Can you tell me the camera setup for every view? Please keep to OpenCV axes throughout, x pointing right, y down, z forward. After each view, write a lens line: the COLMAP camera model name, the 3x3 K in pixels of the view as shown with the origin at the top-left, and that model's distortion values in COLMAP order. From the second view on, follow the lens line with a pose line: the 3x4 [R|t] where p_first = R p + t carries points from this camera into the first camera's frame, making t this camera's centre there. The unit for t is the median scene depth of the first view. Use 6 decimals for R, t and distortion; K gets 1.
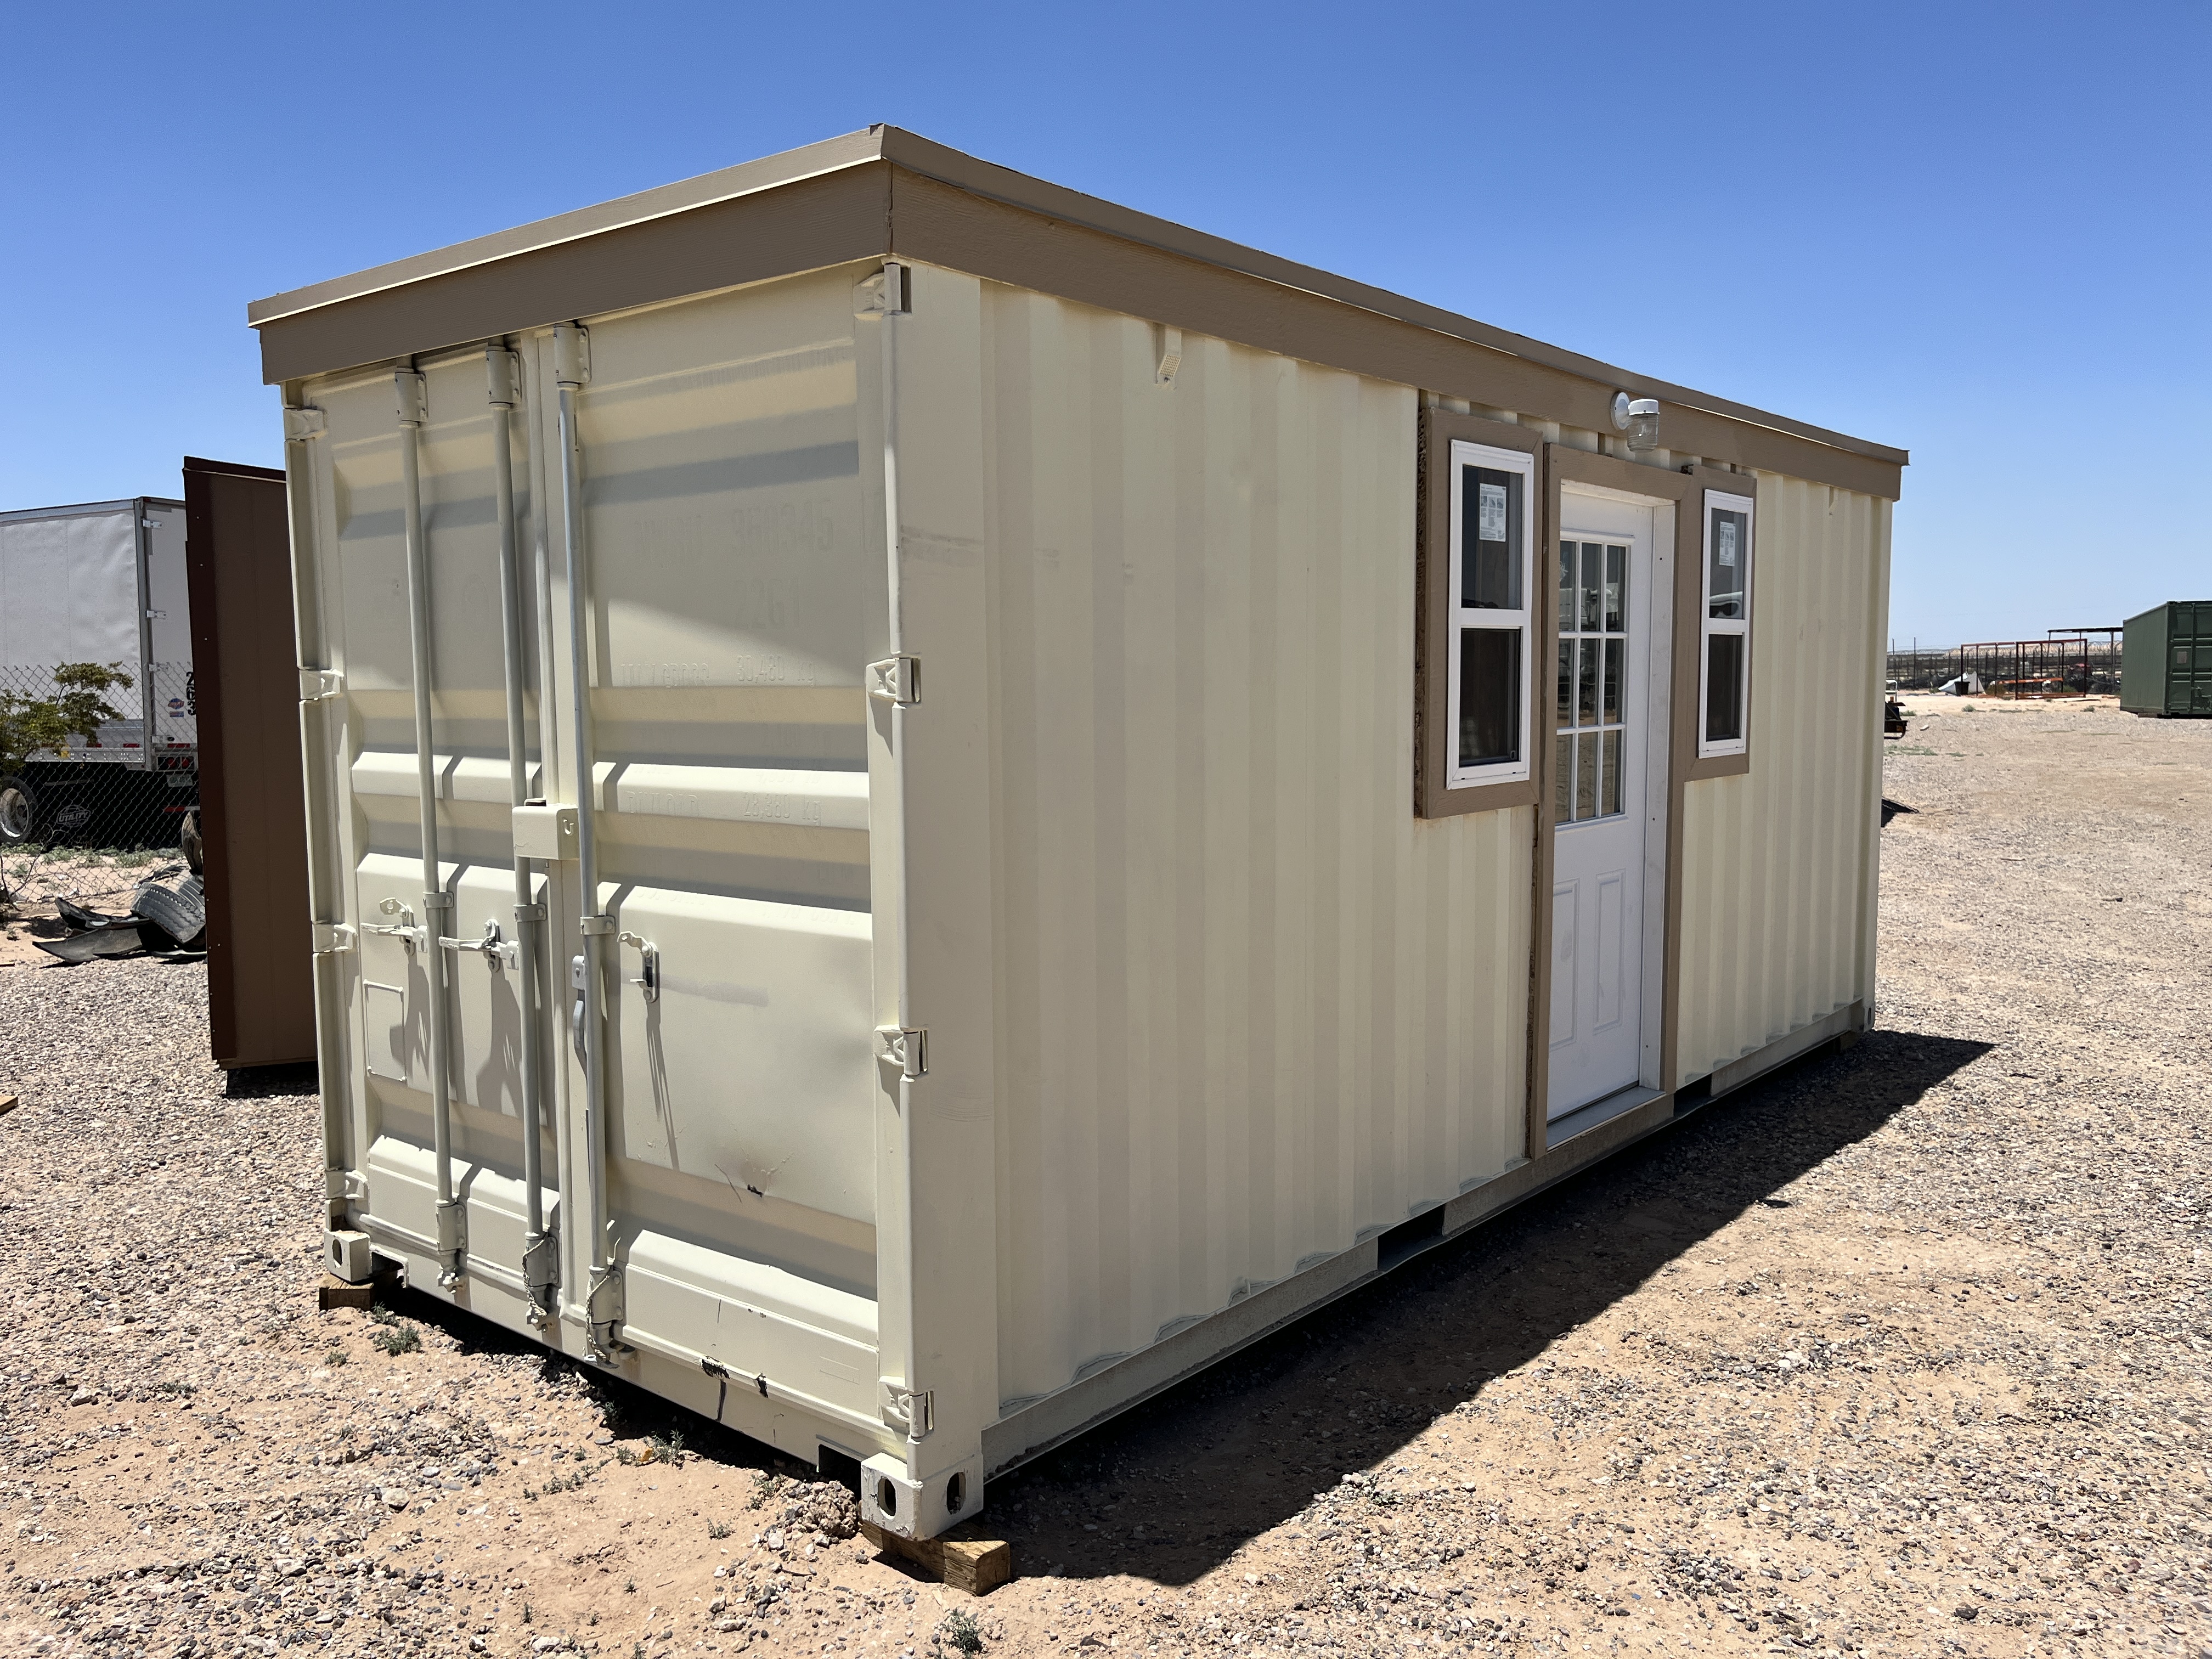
lens RADIAL K [[1696.3, 0, 1101.3], [0, 1696.3, 833.2], [0, 0, 1]] dist [0.037547, -0.041469]
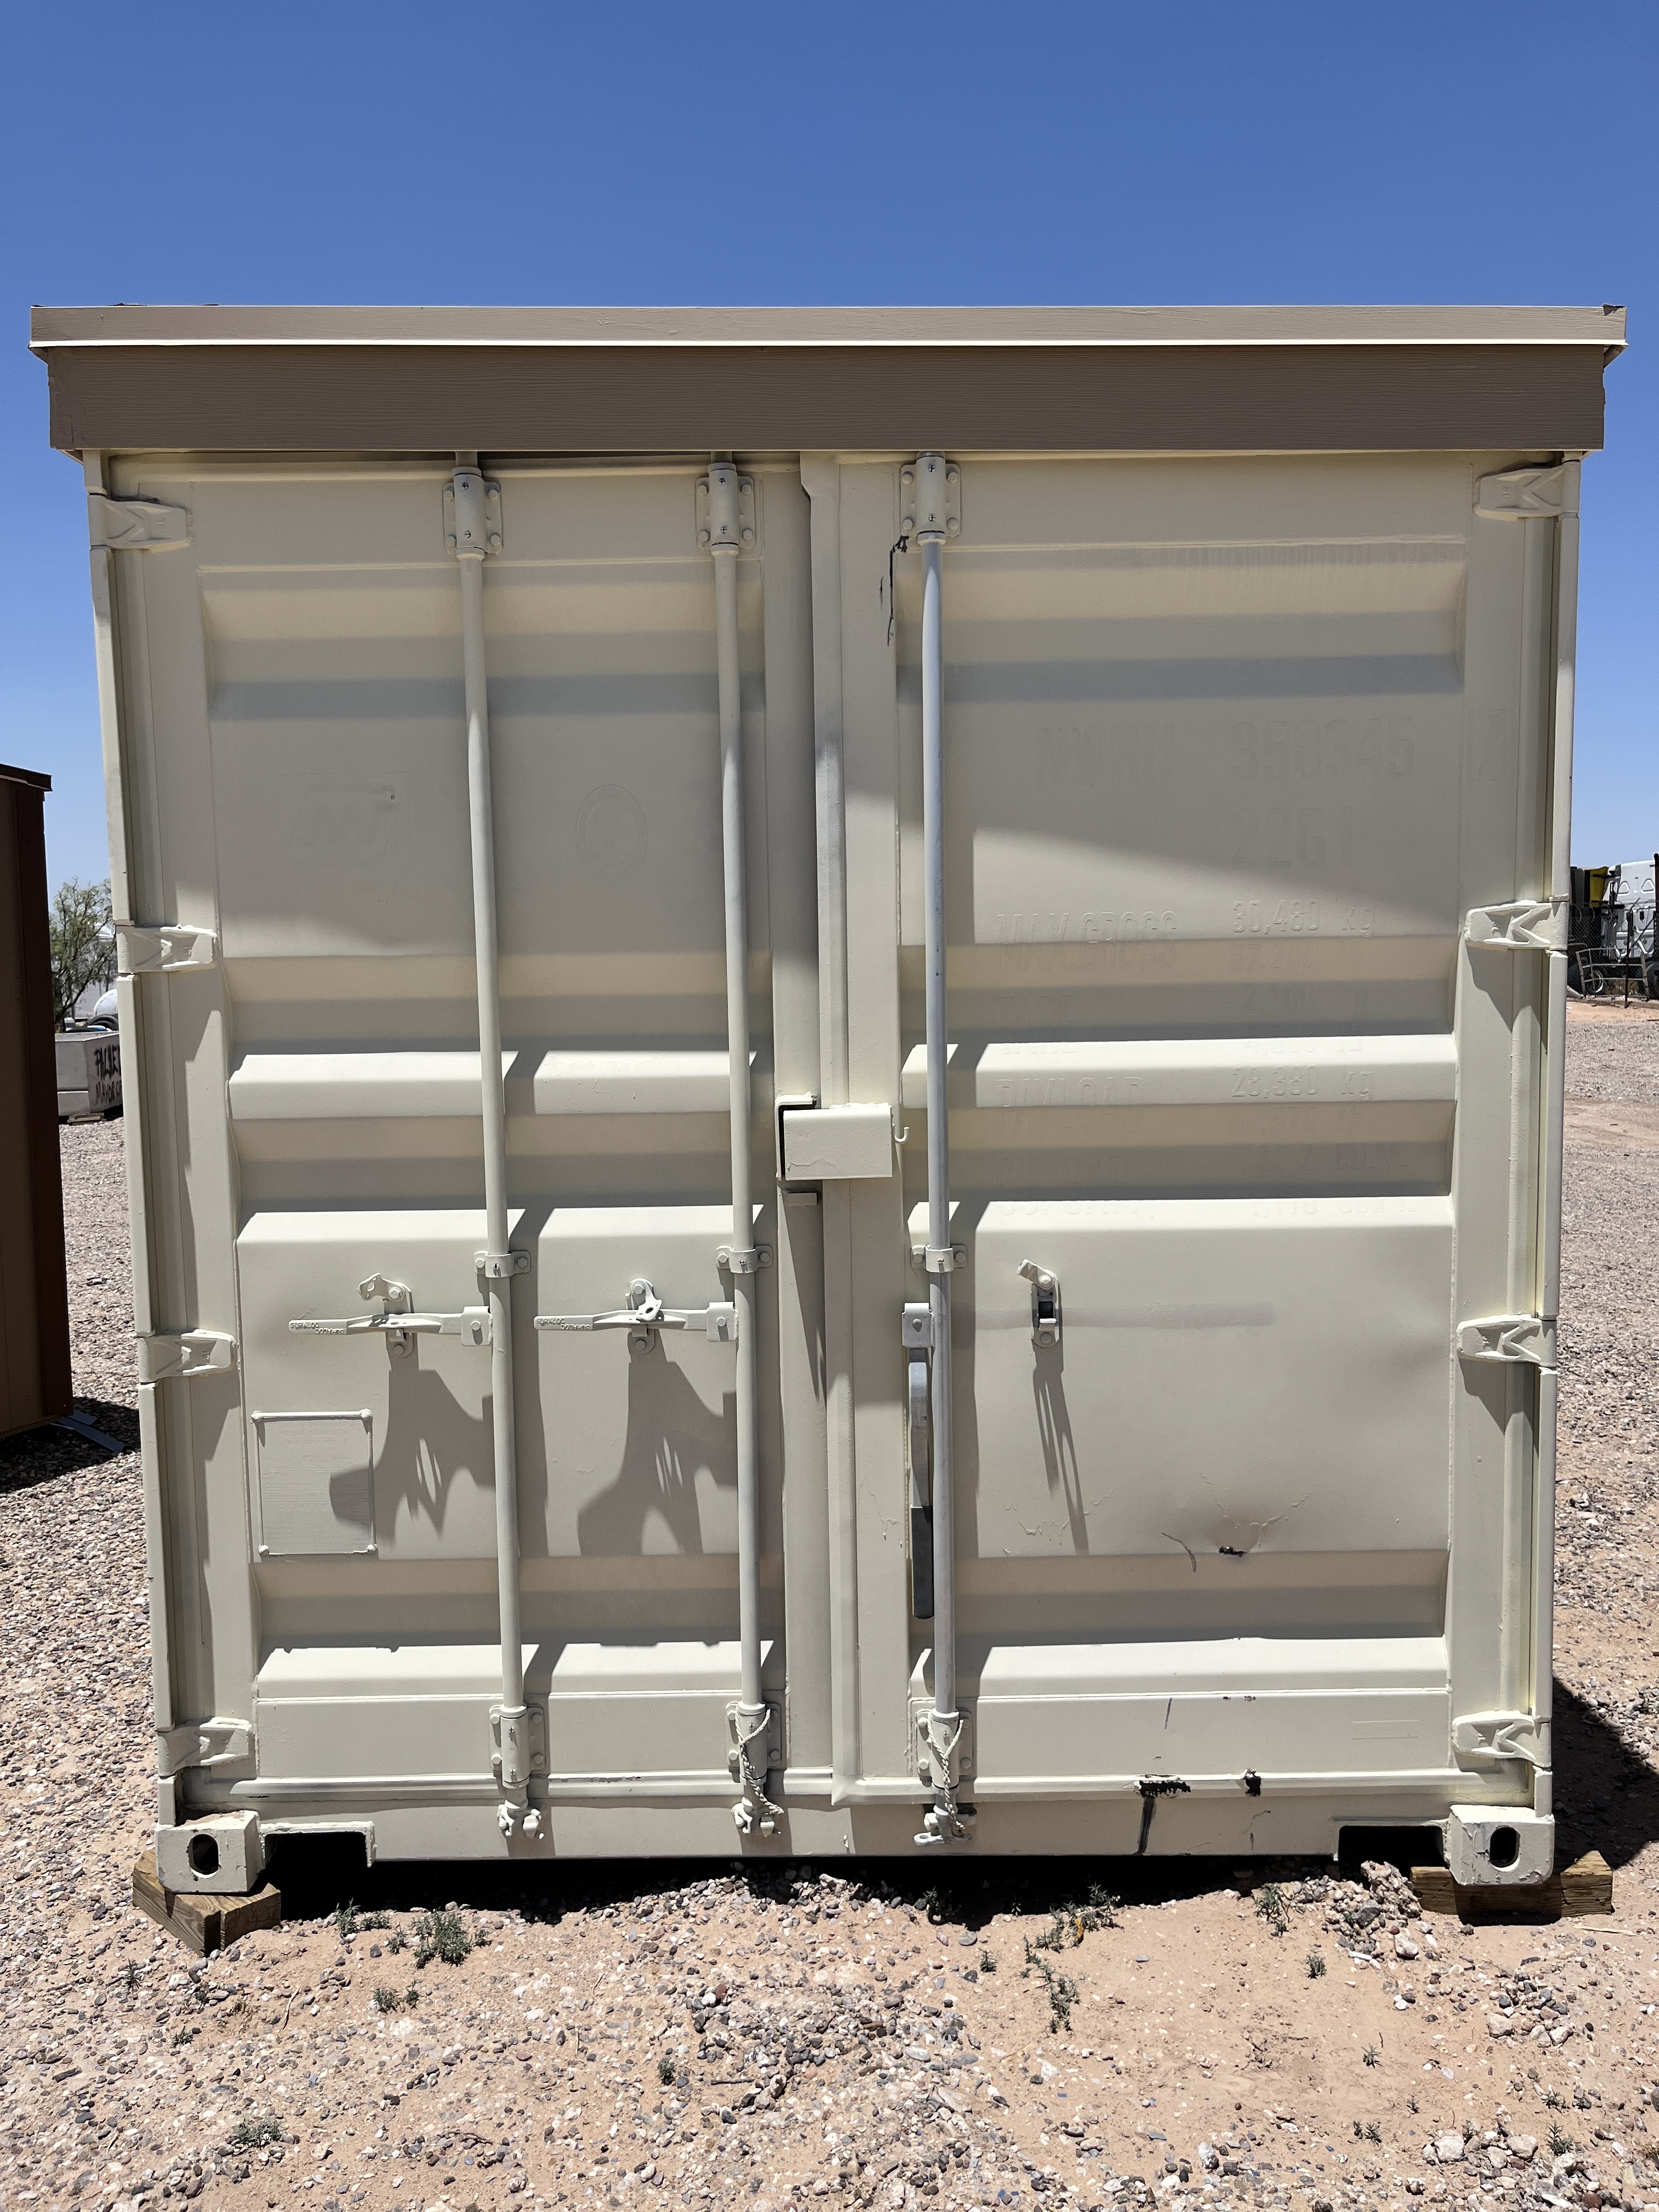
lens RADIAL K [[1696.3, 0, 833.8], [0, 1696.3, 1114.8], [0, 0, 1]] dist [0.037547, -0.041469]
pose [[0.772415, -0.059121, 0.632360, -0.773380], [0.066848, 0.997695, 0.011623, -0.020811], [-0.631590, 0.033294, 0.774587, 0.426961]]
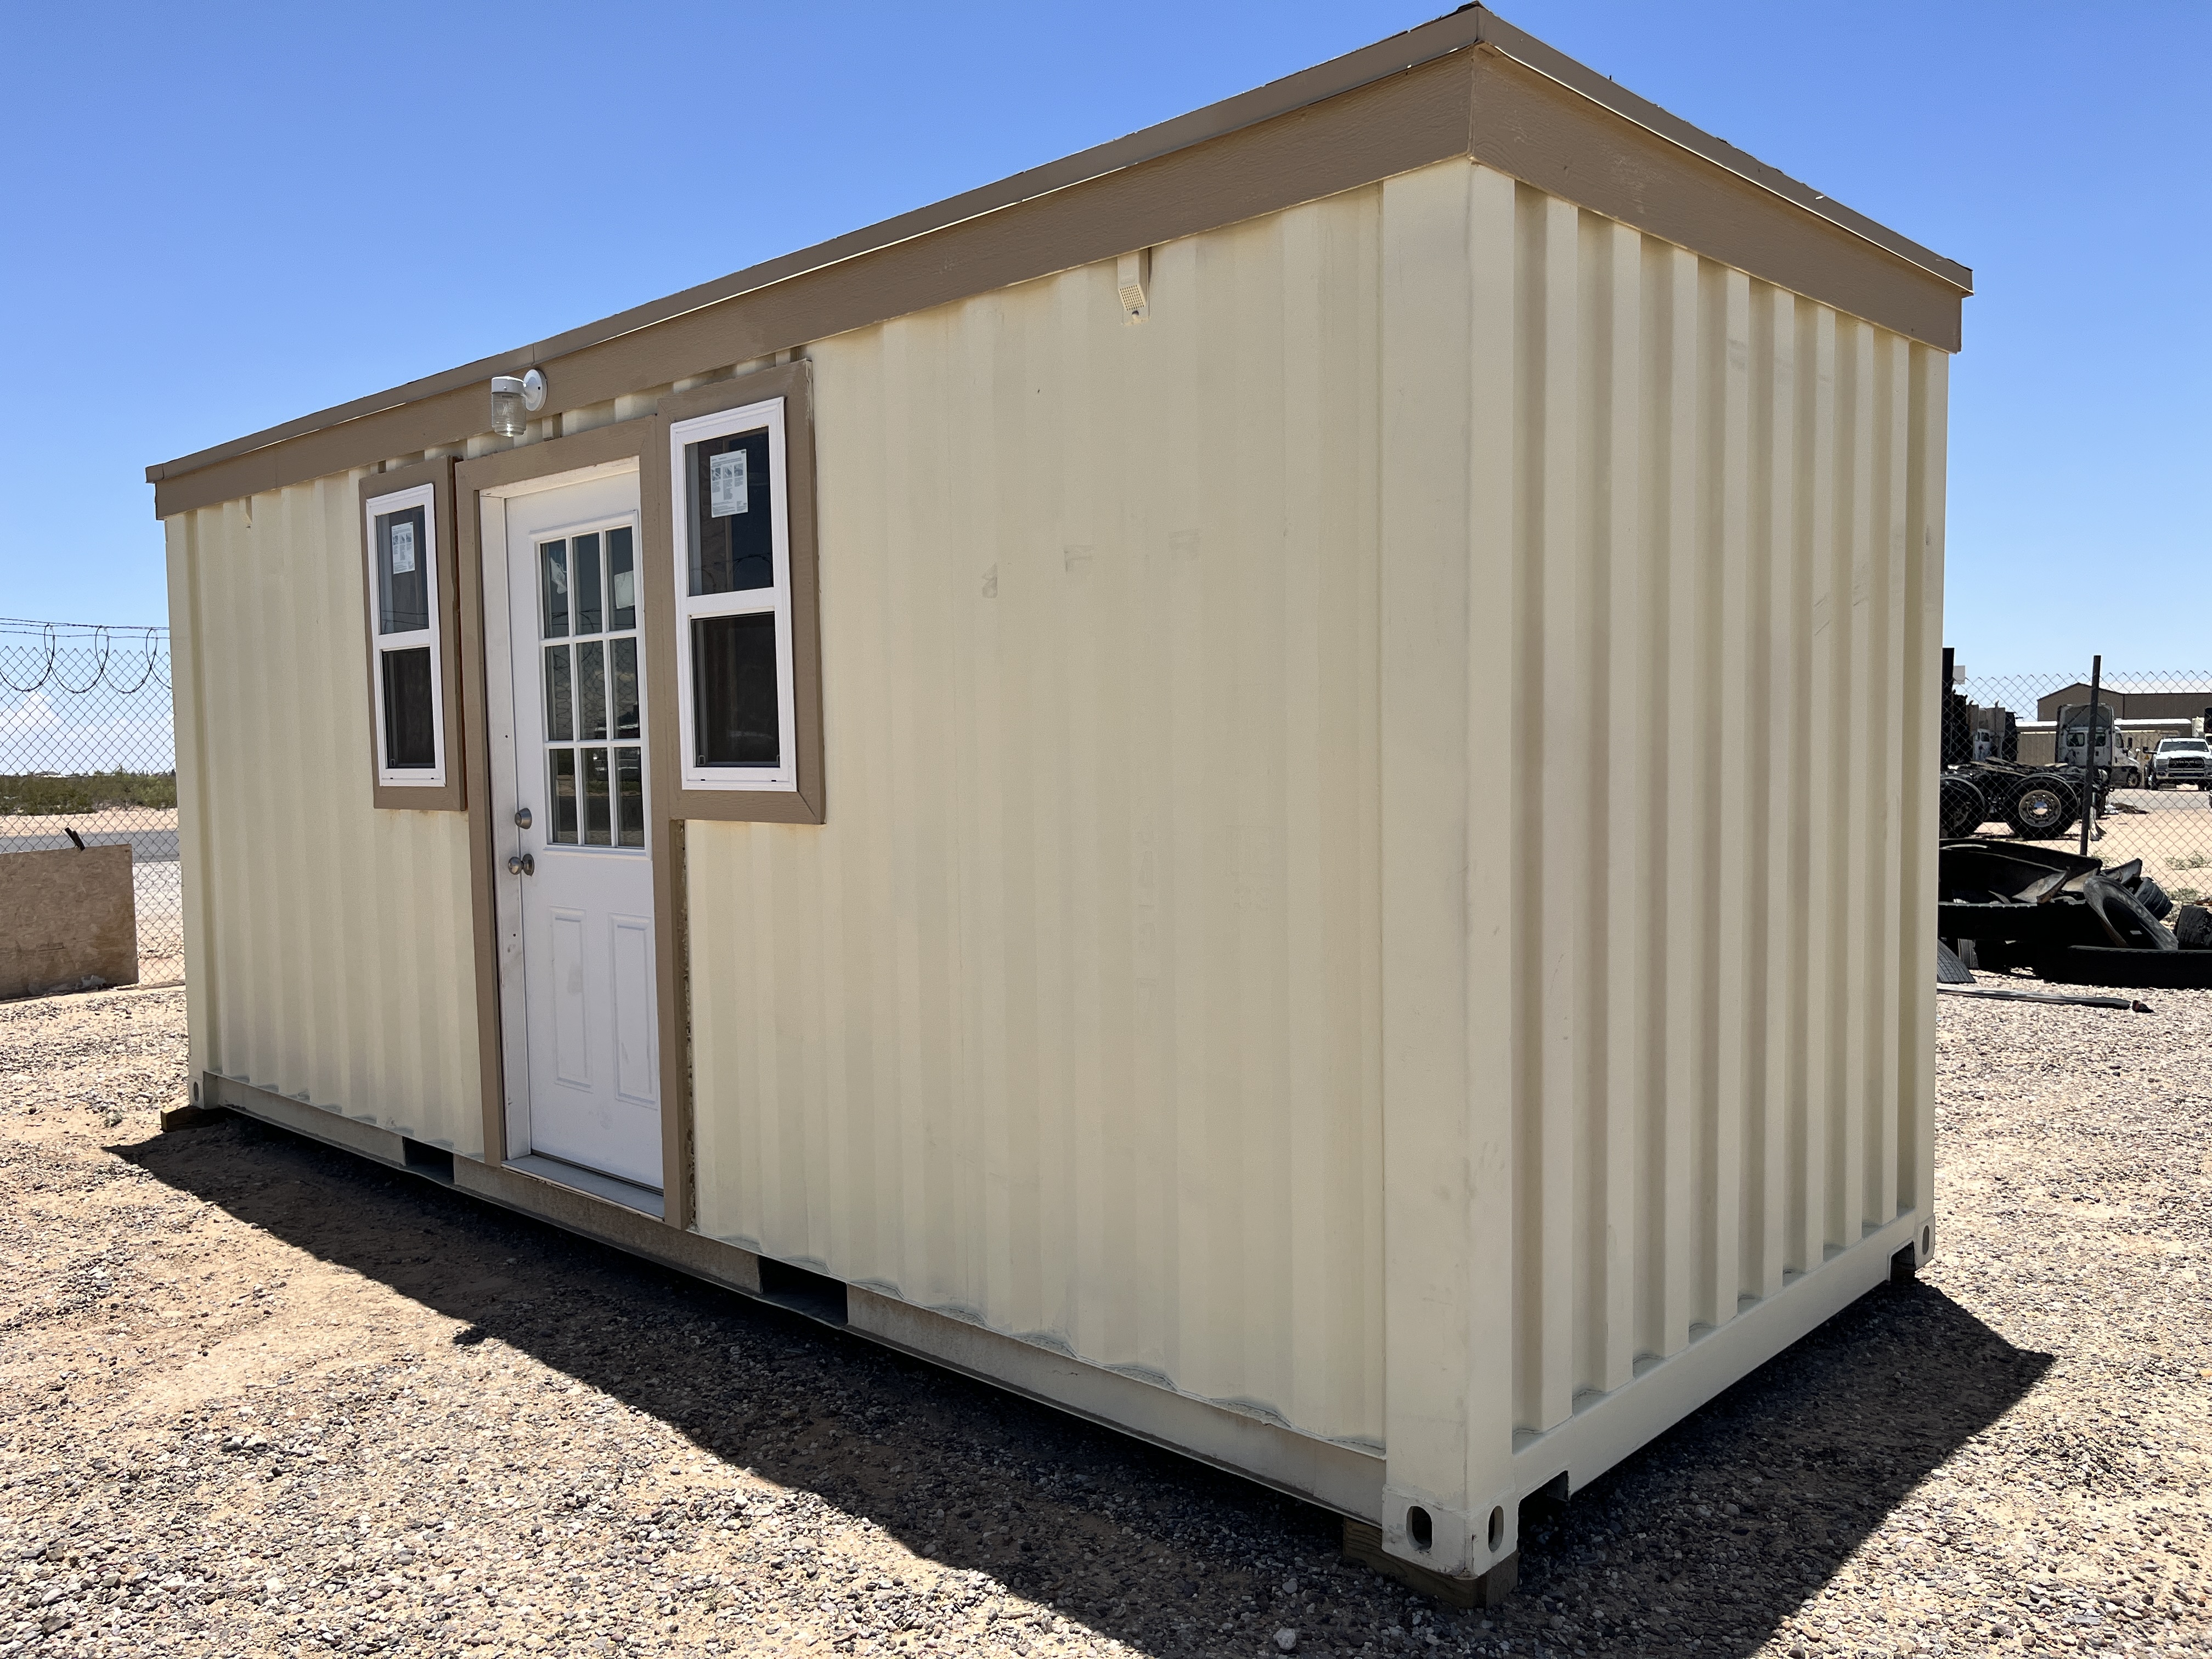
lens RADIAL K [[1696.3, 0, 1108.7], [0, 1696.3, 831.5], [0, 0, 1]] dist [0.037547, -0.041469]
pose [[-0.049670, 0.068921, -0.996385, 1.549771], [-0.074492, 0.994582, 0.072510, -0.134204], [0.995984, 0.077825, -0.044266, 1.753367]]
